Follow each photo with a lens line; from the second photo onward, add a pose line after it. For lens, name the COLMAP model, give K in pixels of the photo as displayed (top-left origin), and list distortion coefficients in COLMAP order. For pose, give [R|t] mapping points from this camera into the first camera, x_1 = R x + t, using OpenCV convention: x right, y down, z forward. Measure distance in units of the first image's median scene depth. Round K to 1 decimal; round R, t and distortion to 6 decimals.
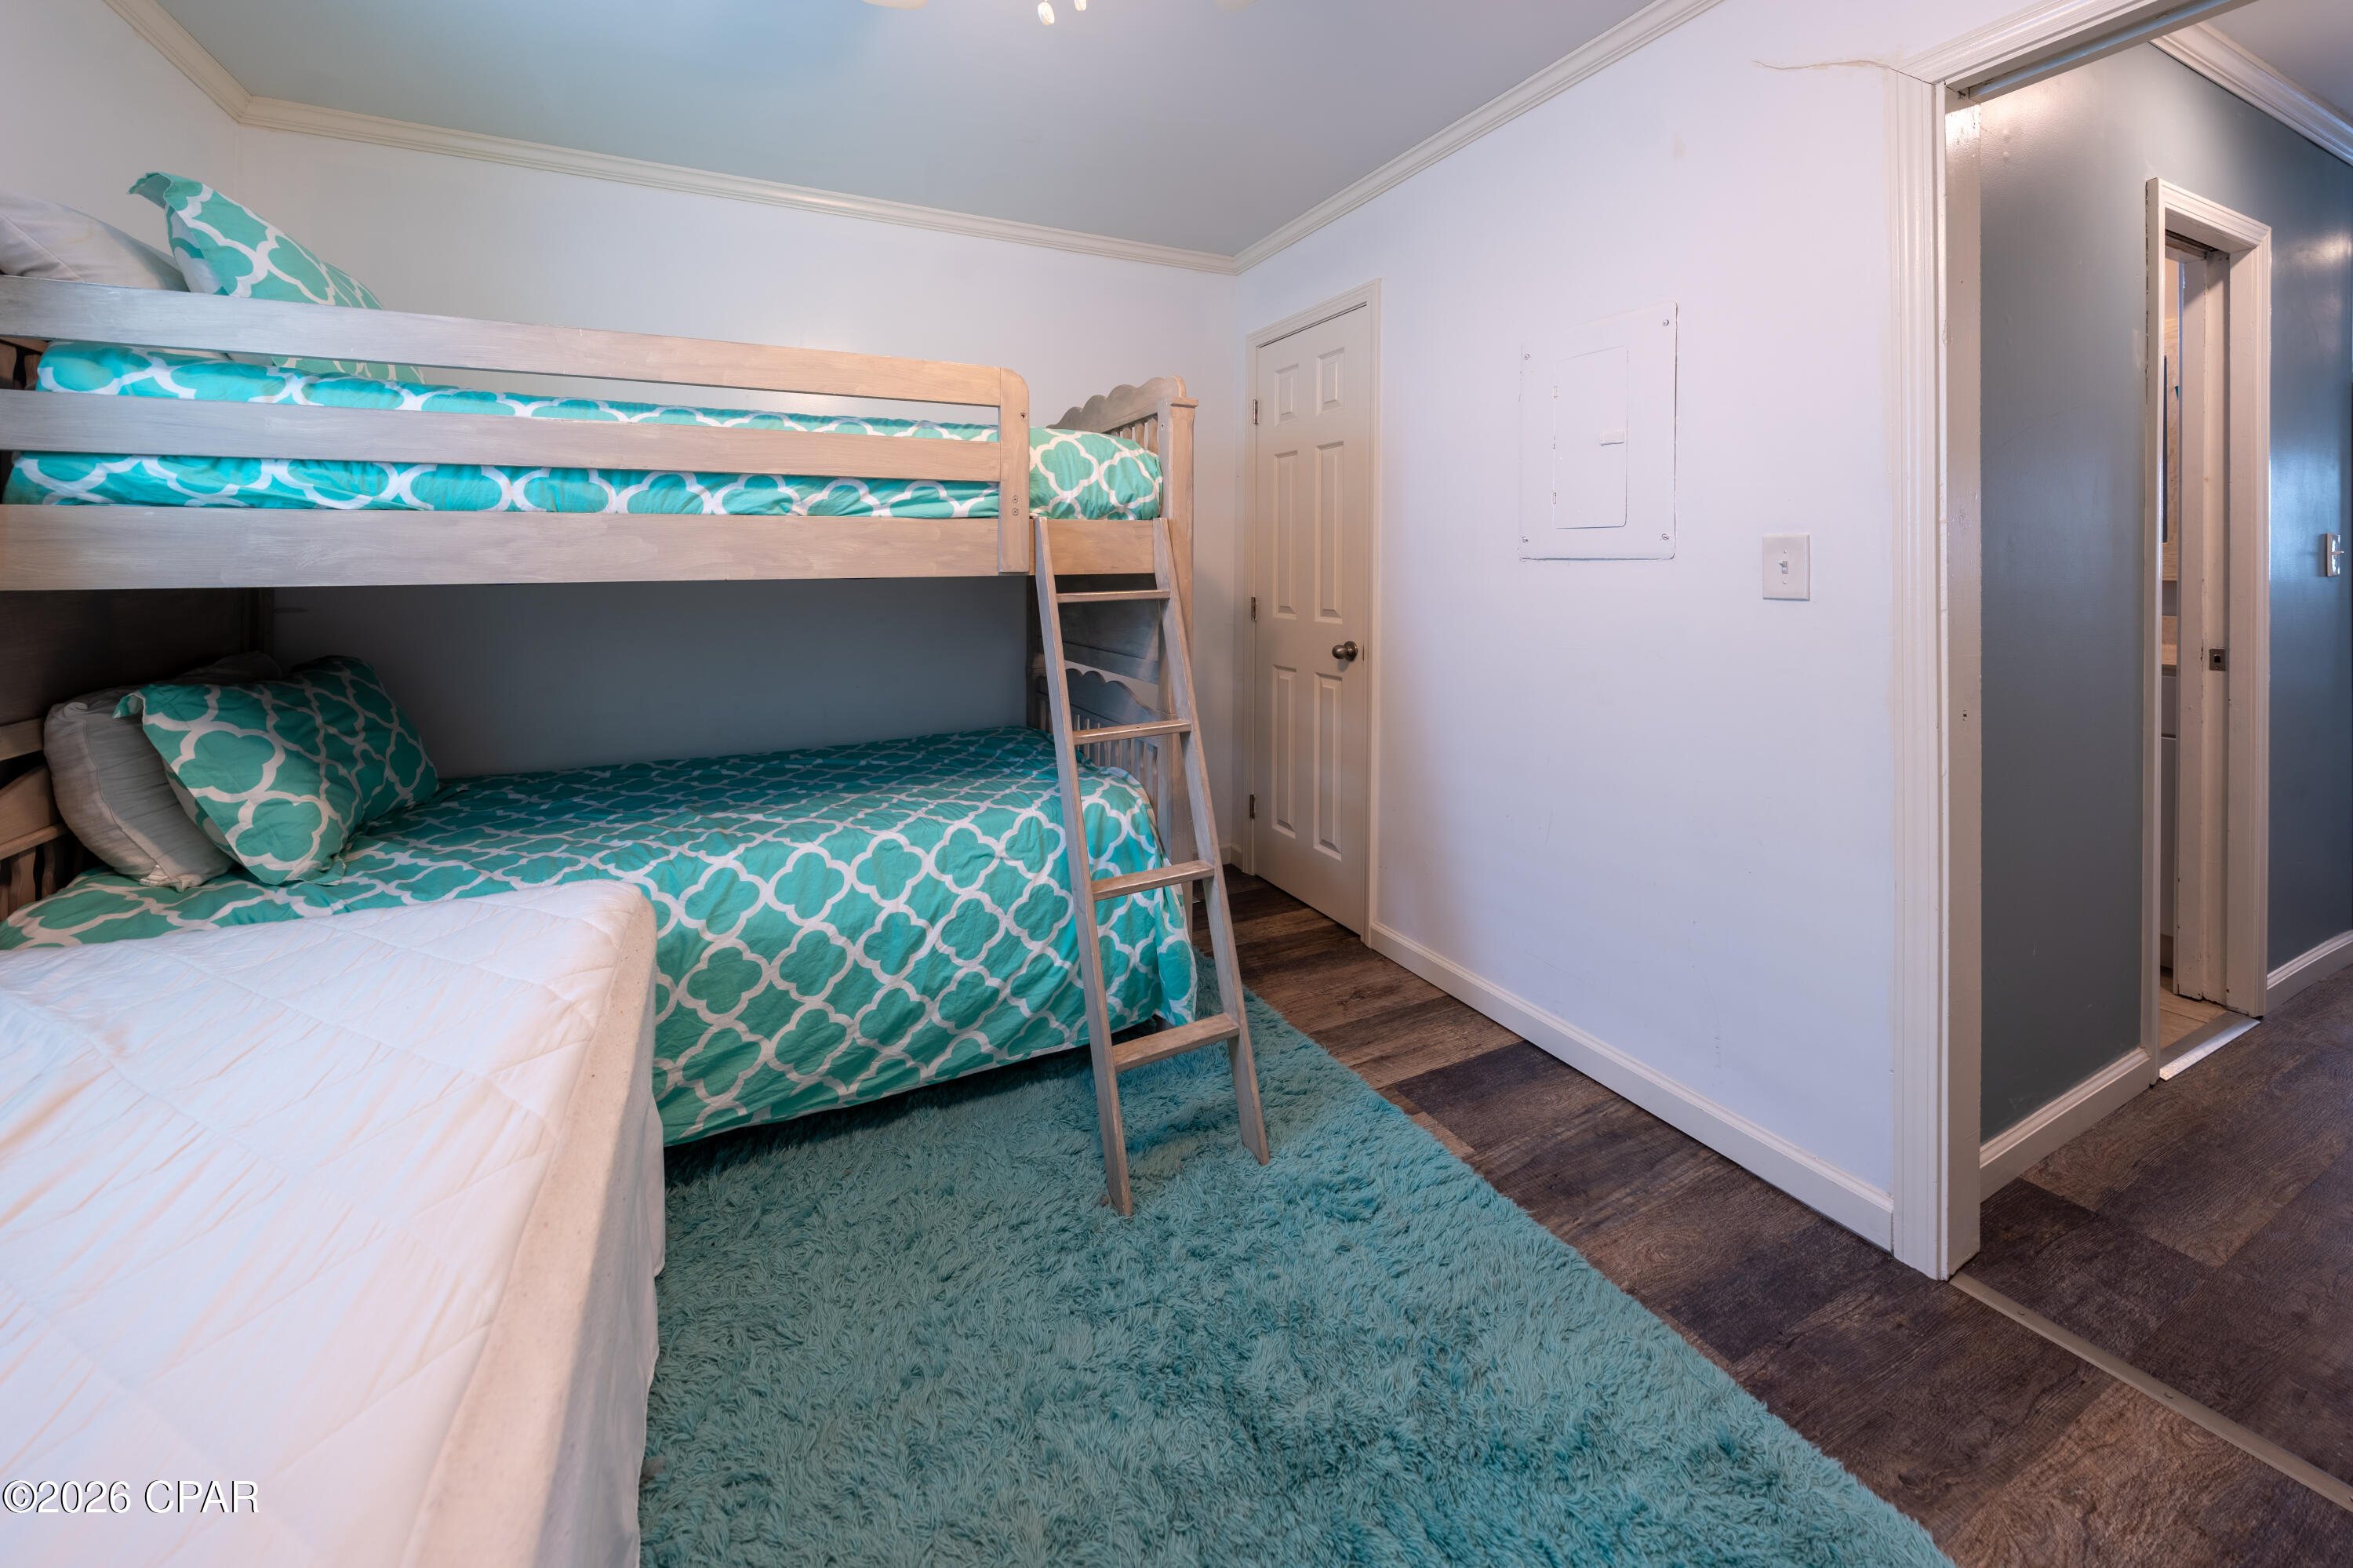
lens RADIAL K [[846.3, 0, 1105.5], [0, 846.3, 563.3], [0, 0, 1]] dist [-0.000323, -0.000063]
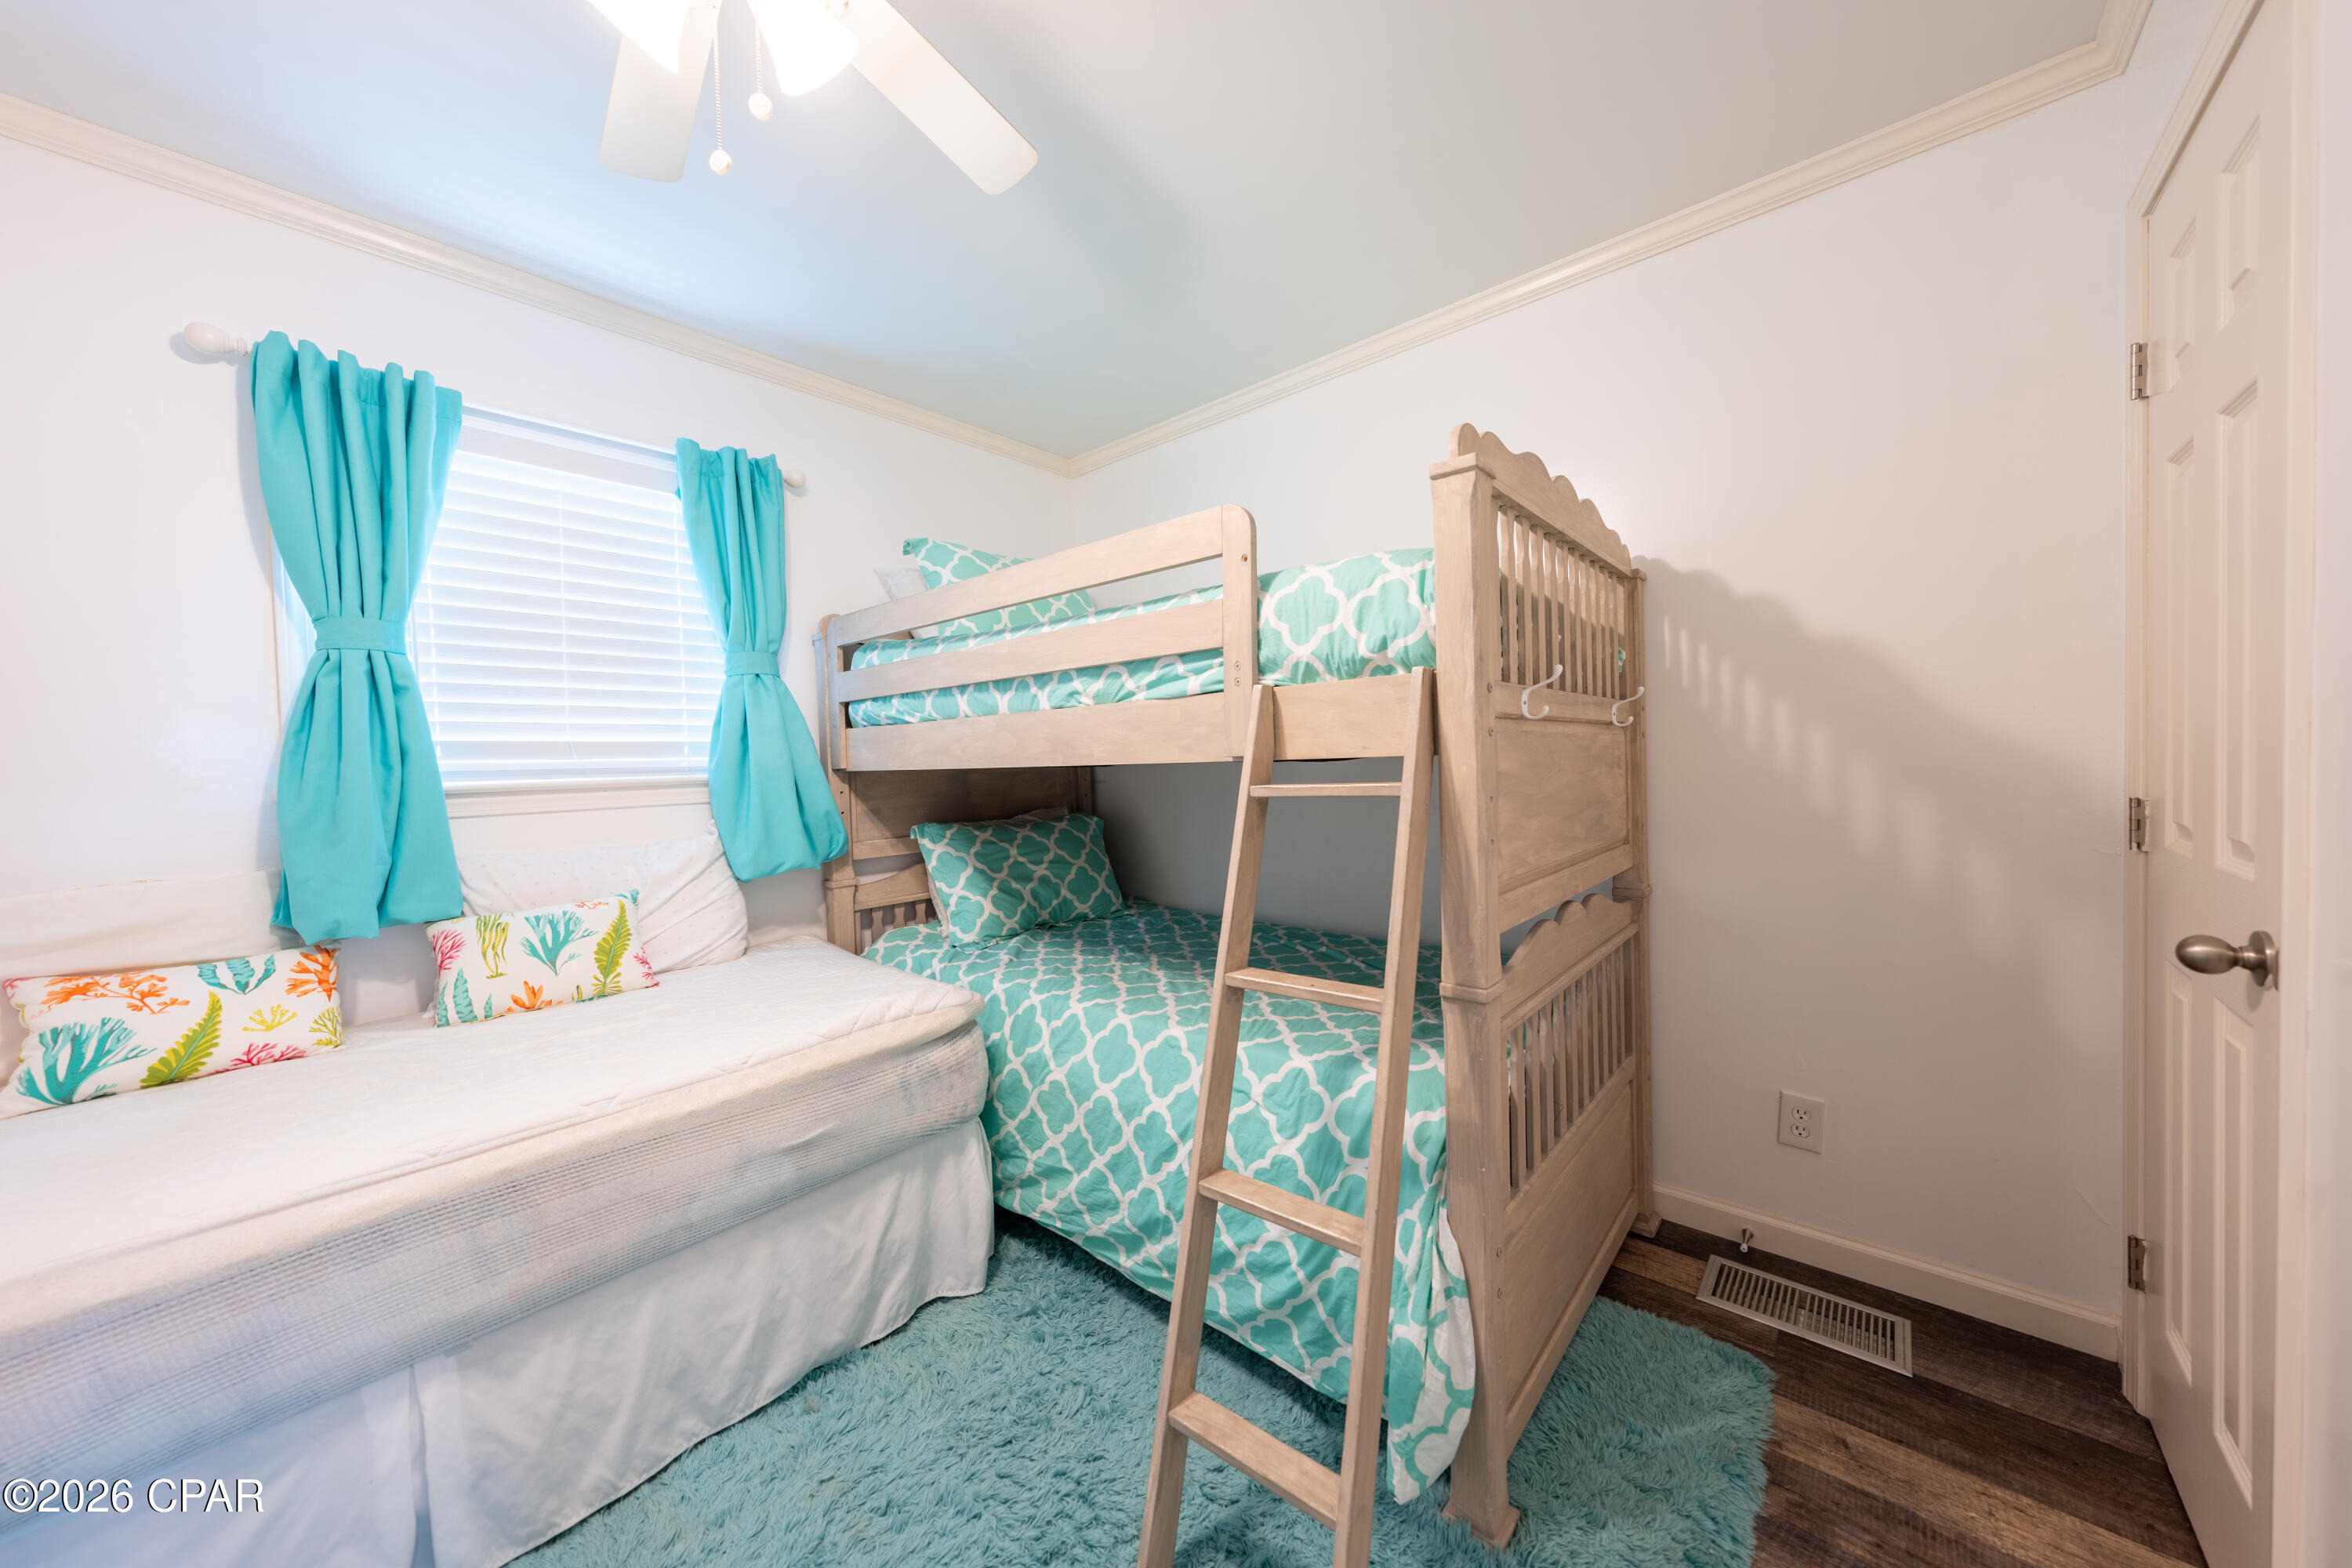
lens RADIAL K [[811.1, 0, 1184.9], [0, 811.1, 774.0], [0, 0, 1]] dist [-0.001626, -0.000164]
pose [[0.430643, 0.014940, -0.902399, 0.600215], [0.027113, 0.999198, 0.029482, 0.002887], [0.902115, -0.037163, 0.429892, 0.657051]]
